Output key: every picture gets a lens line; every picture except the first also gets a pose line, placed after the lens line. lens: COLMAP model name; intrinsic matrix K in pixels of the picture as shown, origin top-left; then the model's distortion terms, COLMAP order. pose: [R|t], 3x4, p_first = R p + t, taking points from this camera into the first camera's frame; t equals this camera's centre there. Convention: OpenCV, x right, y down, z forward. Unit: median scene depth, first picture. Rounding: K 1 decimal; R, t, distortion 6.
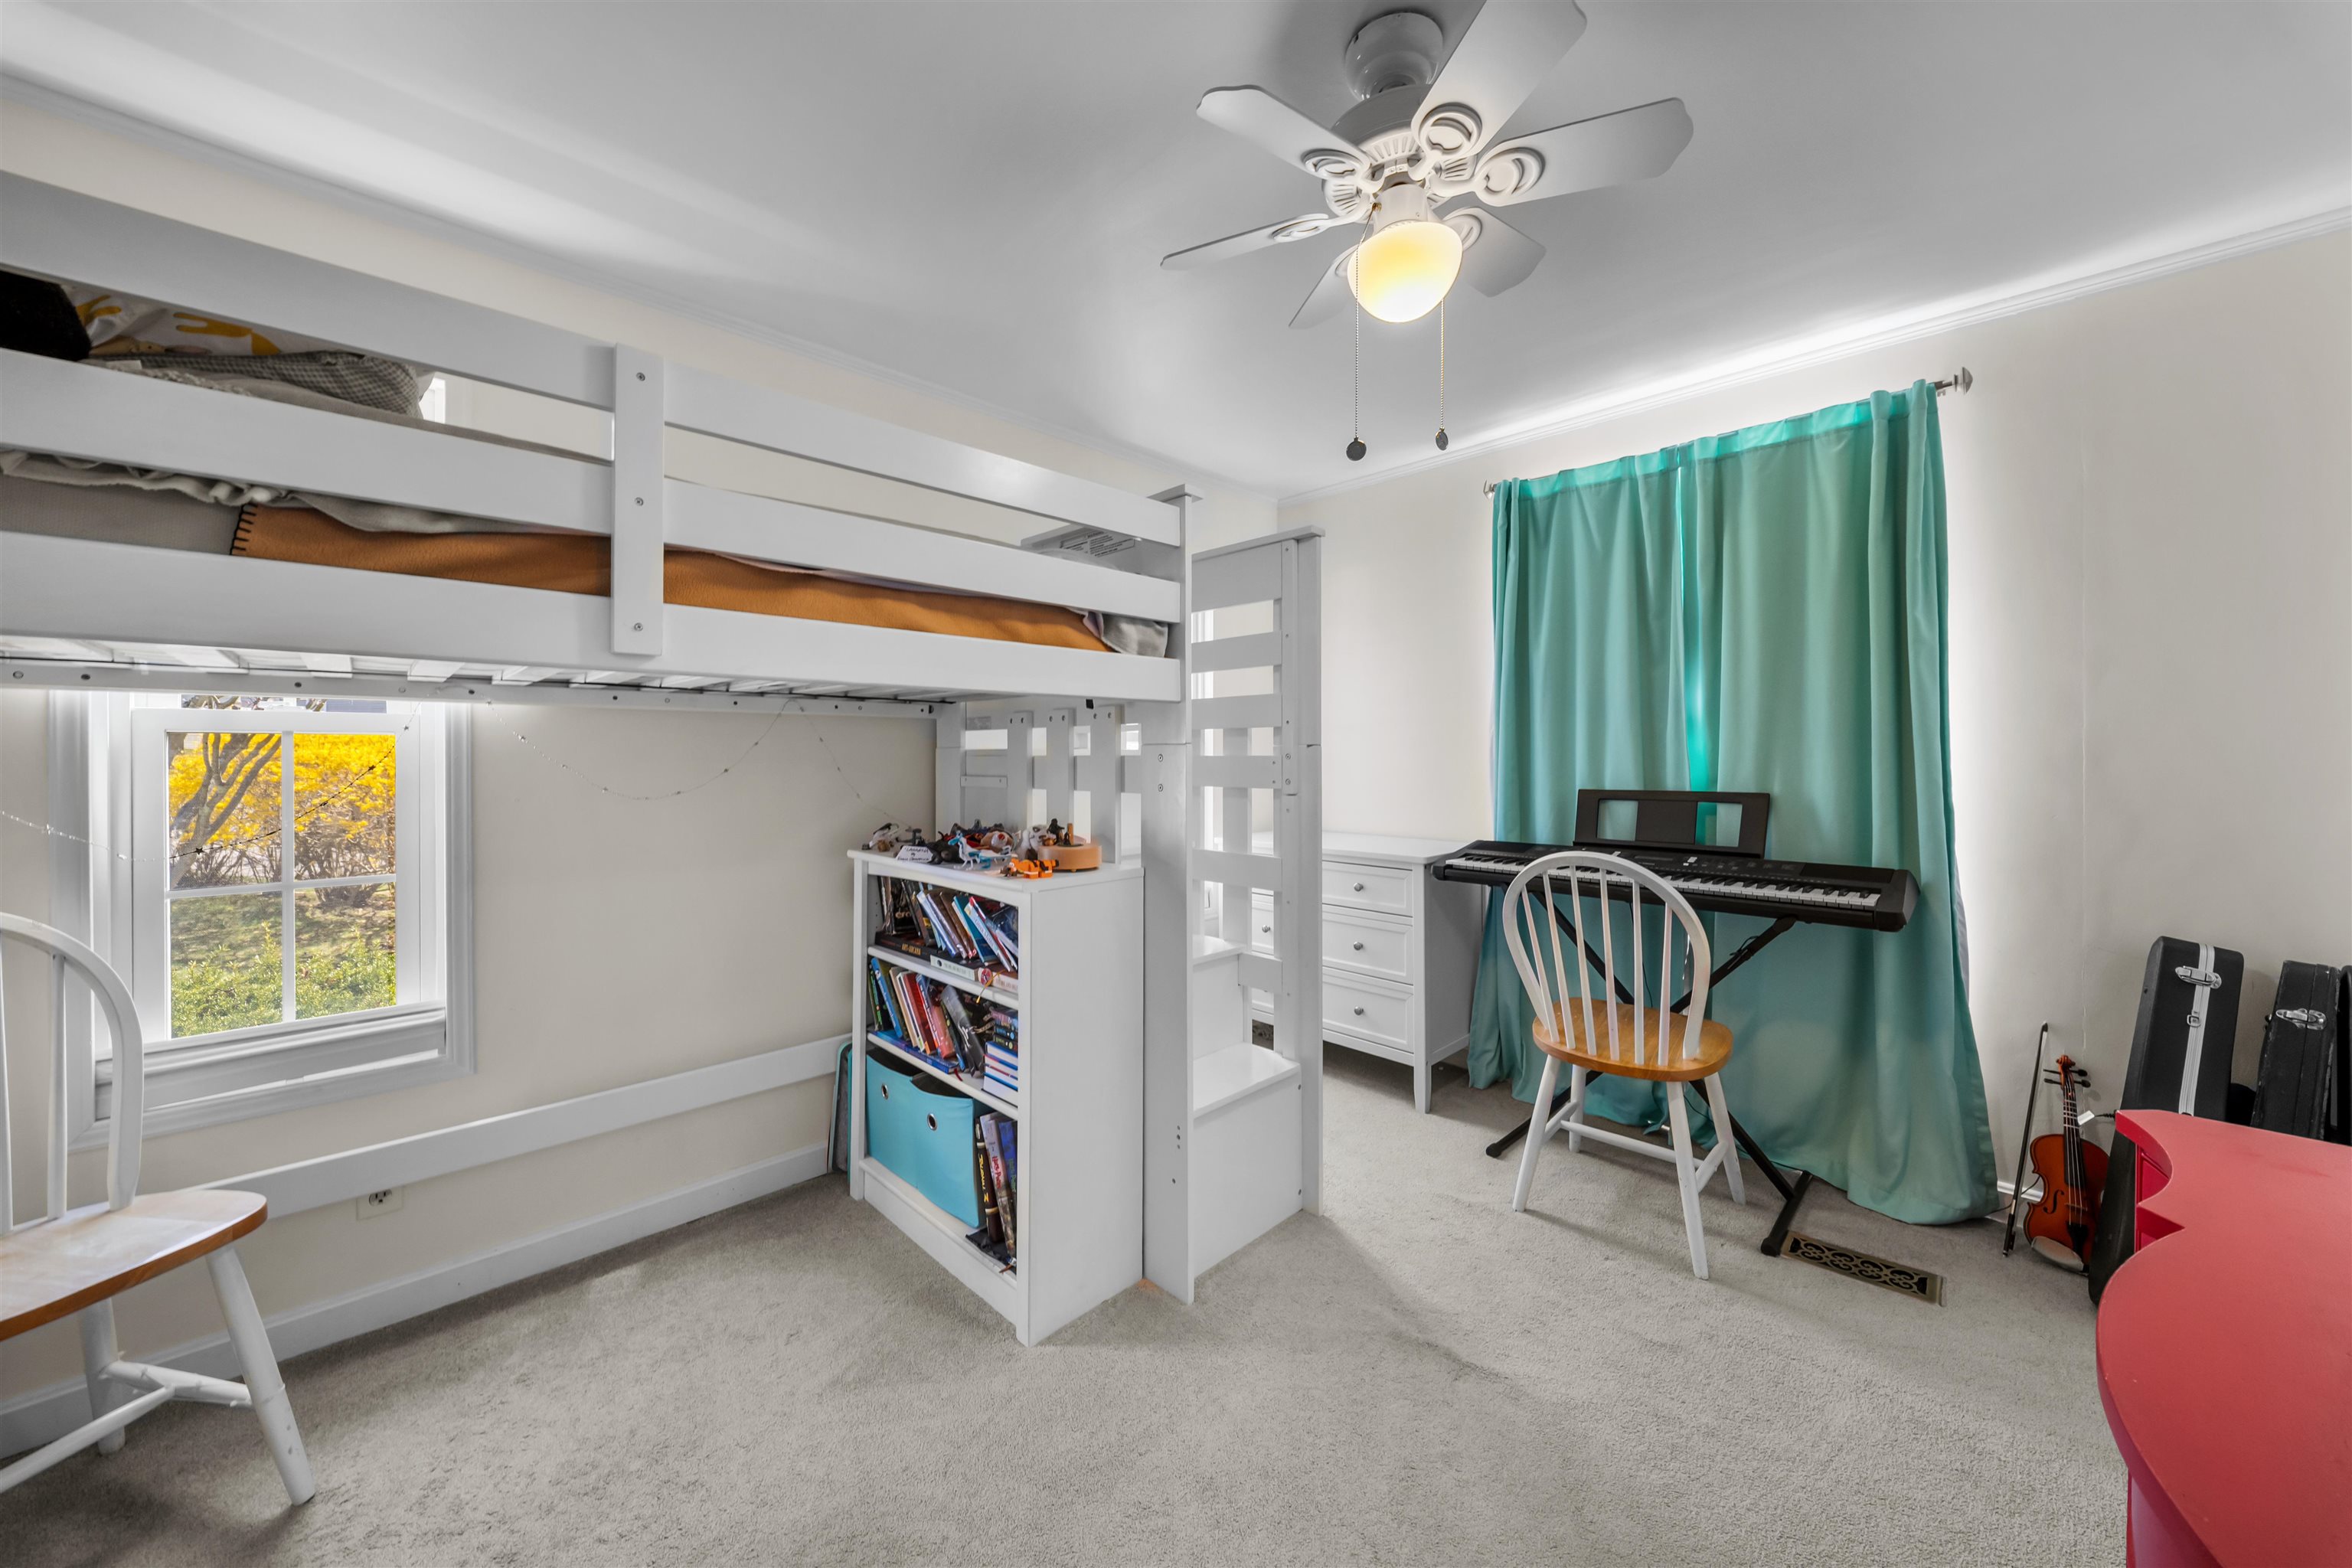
lens RADIAL K [[833.3, 0, 1172.5], [0, 833.3, 753.5], [0, 0, 1]] dist [0.000517, -0.006196]
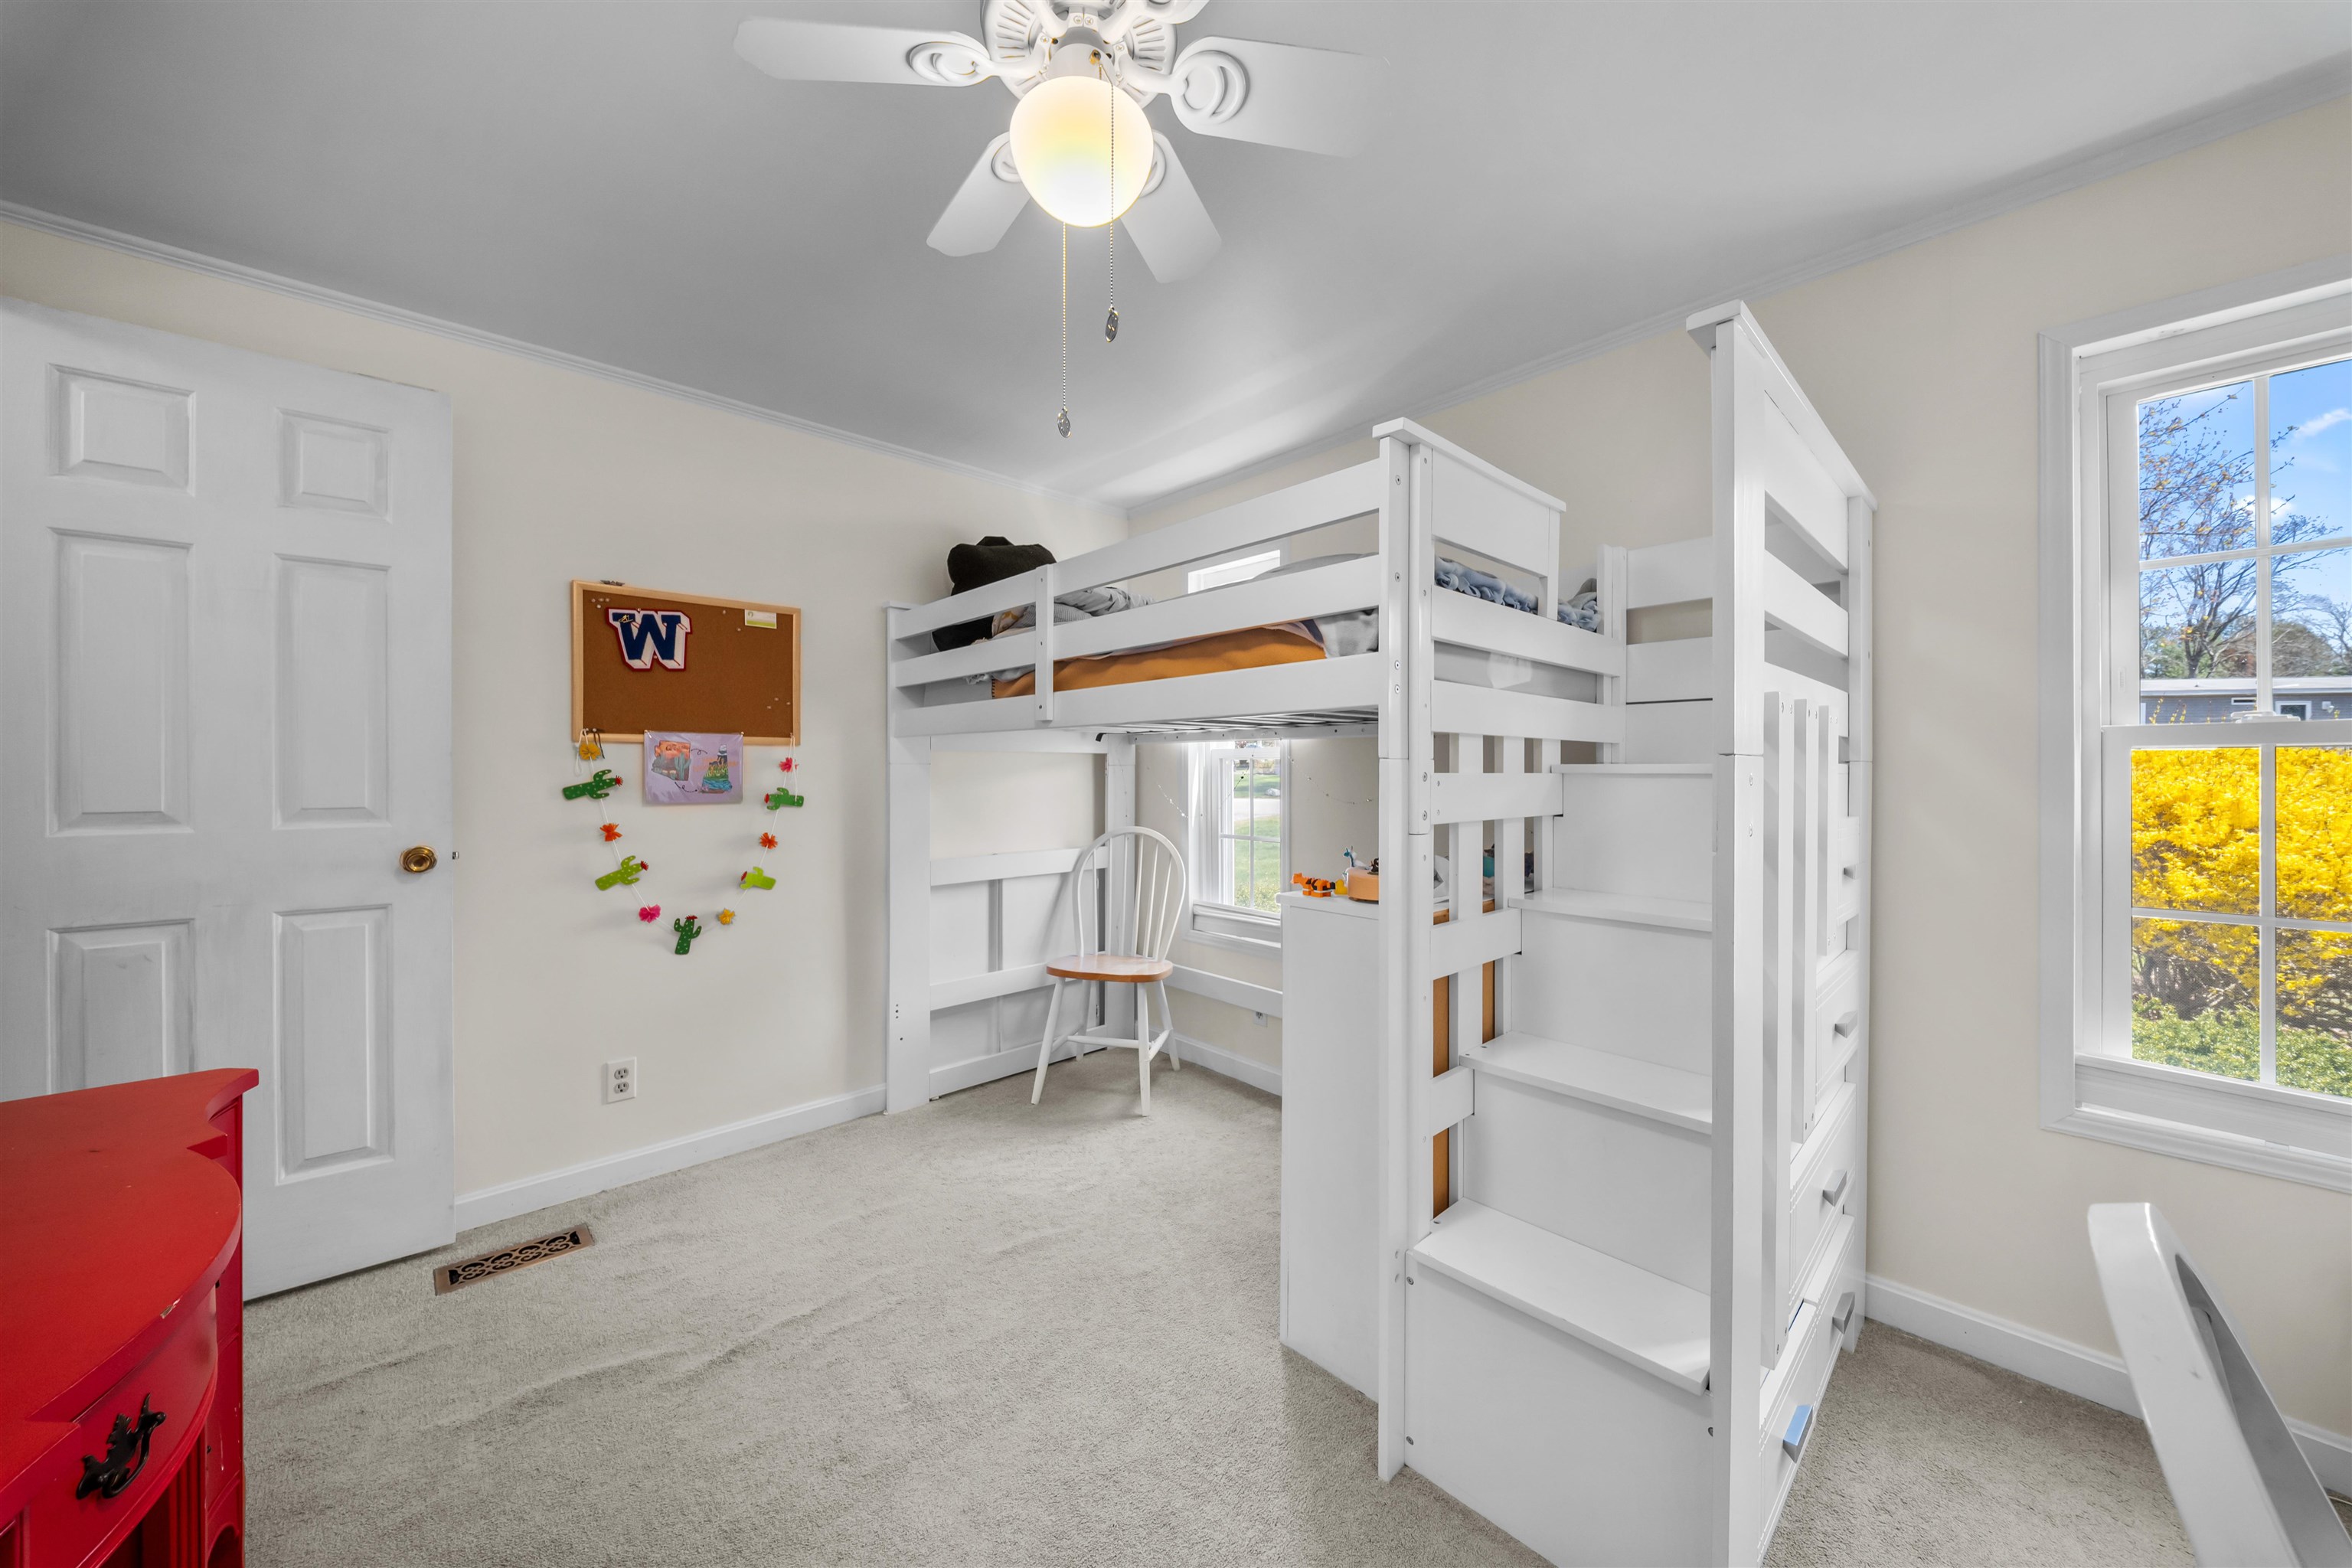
lens RADIAL K [[816.8, 0, 1172.1], [0, 816.8, 774.3], [0, 0, 1]] dist [0.000421, -0.000231]
pose [[-0.029161, 0.007582, -0.999546, 0.724229], [0.001822, 0.999970, 0.007532, -0.002821], [0.999573, -0.001601, -0.029174, 0.758852]]
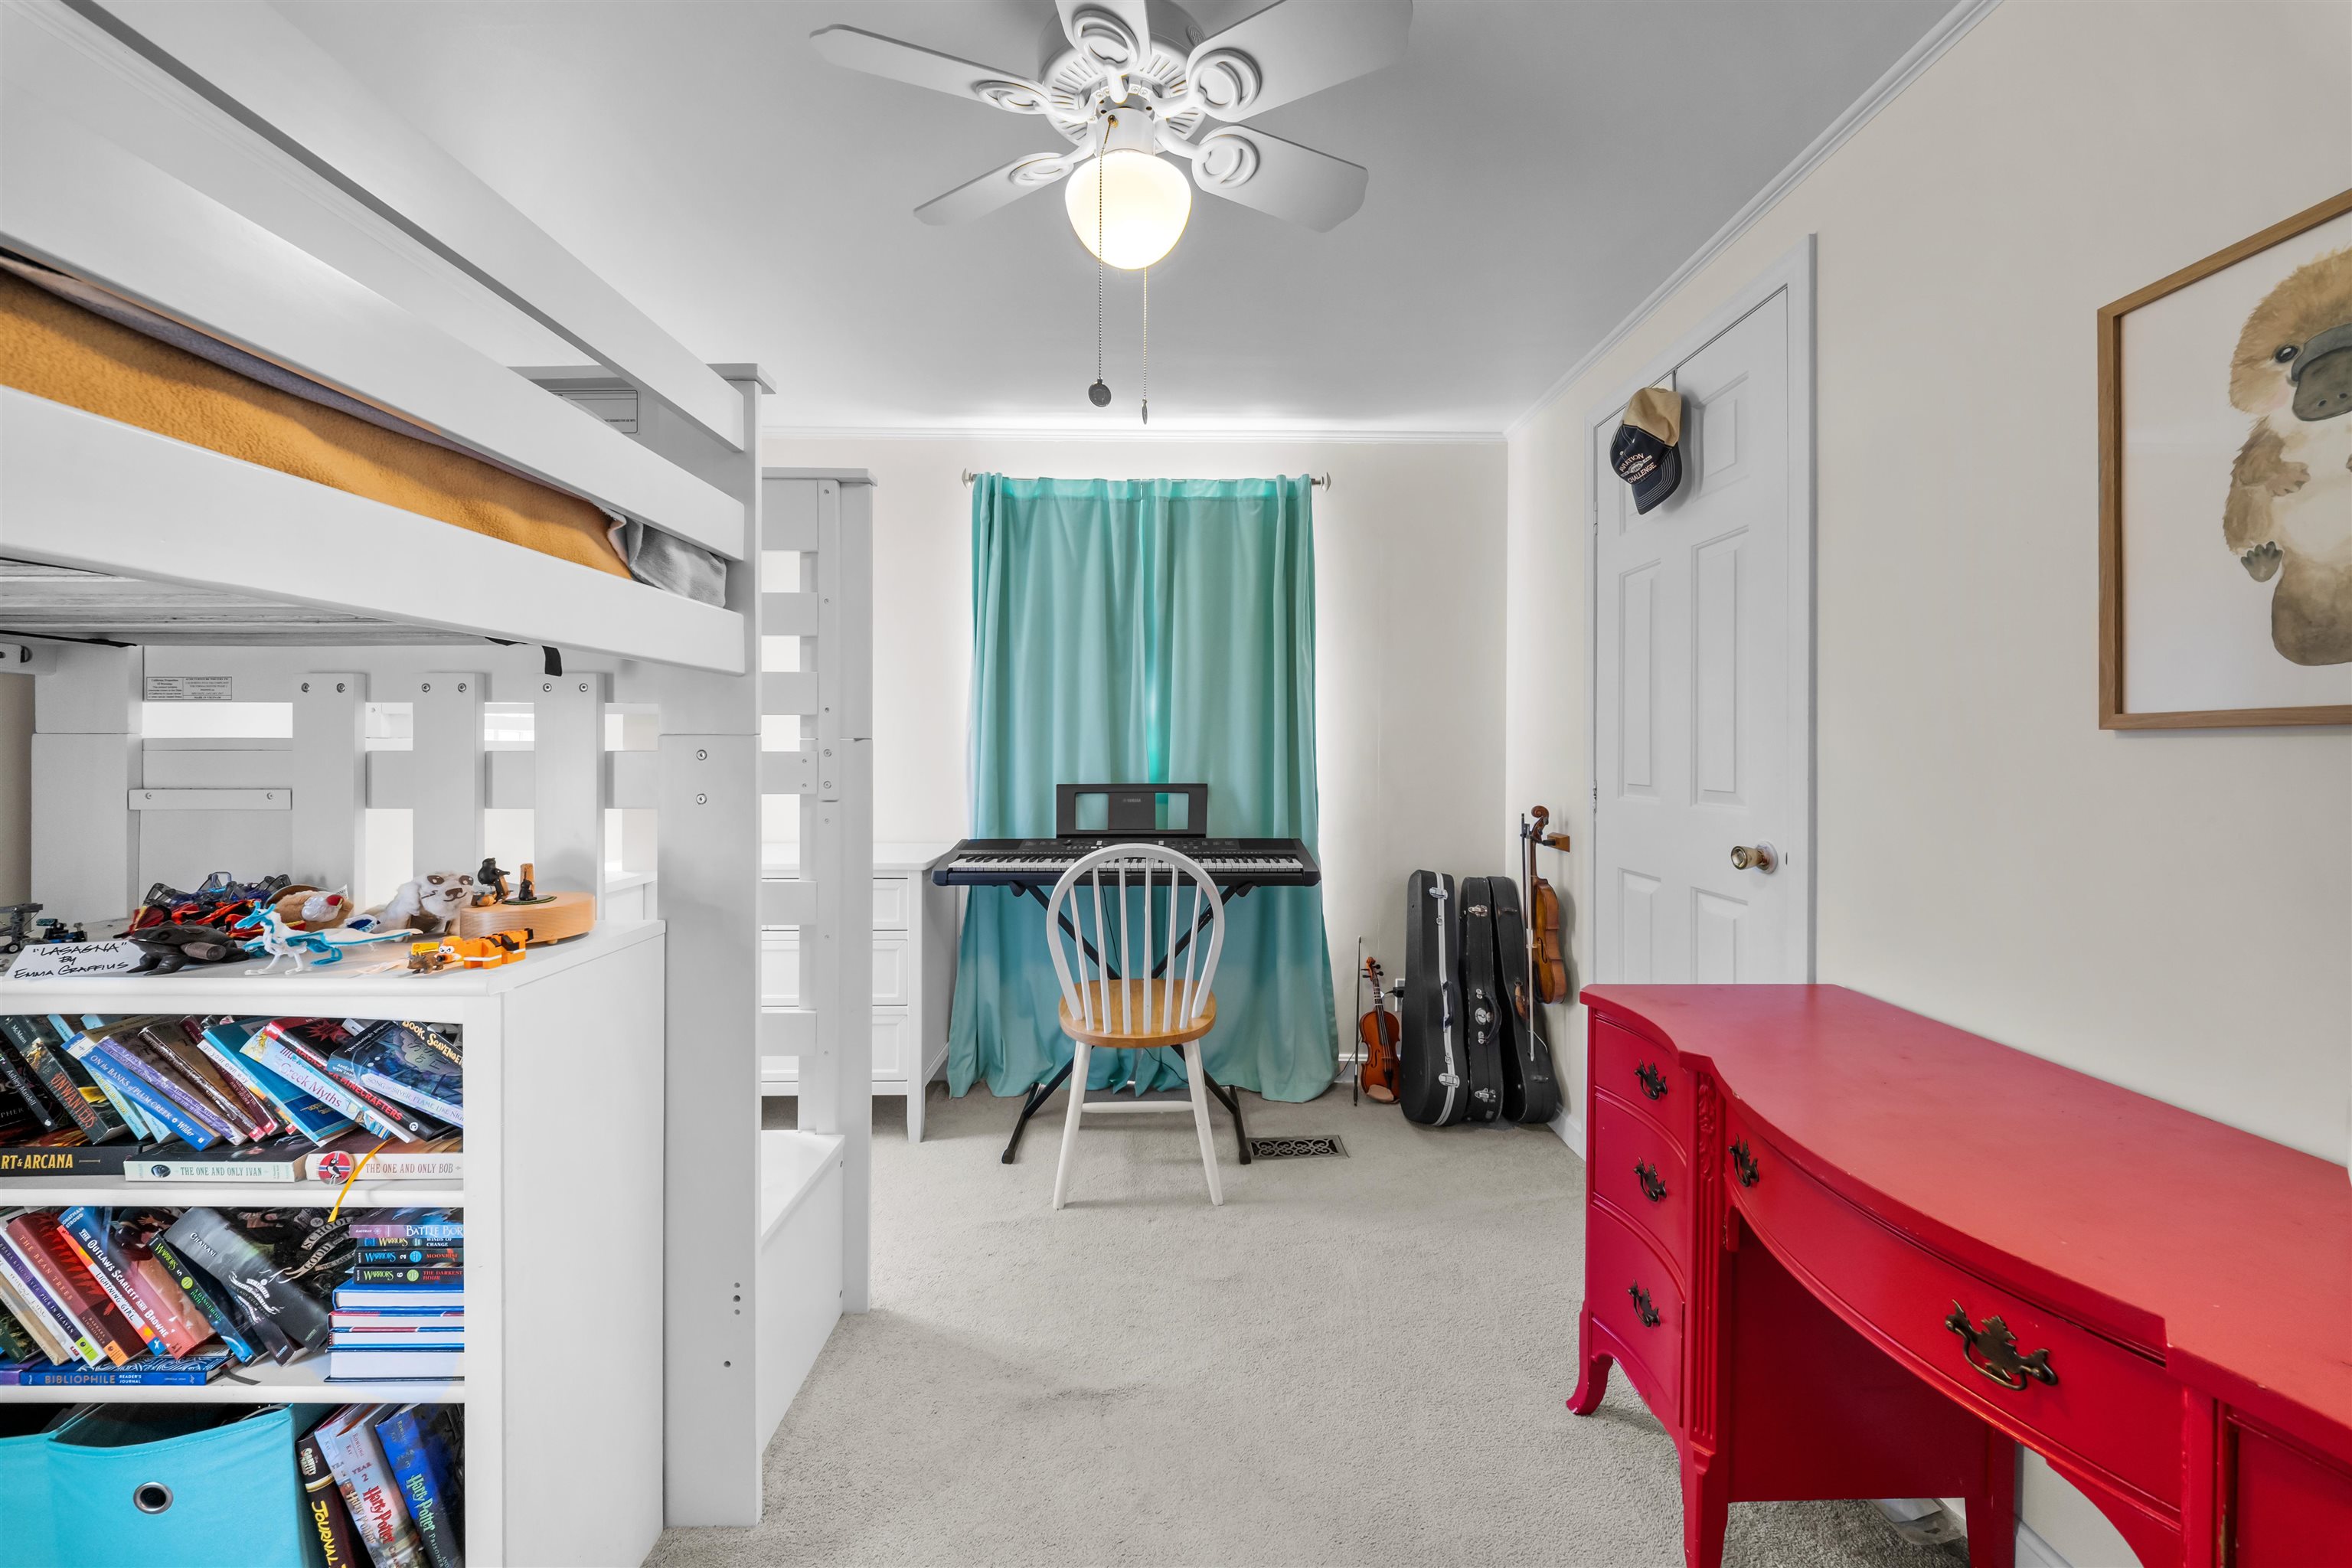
lens RADIAL K [[821.8, 0, 1183.5], [0, 821.8, 751.2], [0, 0, 1]] dist [0.000324, -0.004479]
pose [[0.688249, 0.003540, 0.725466, -0.217879], [-0.004882, 0.999988, -0.000248, 0.000817], [-0.725458, -0.003371, 0.688258, 0.238792]]
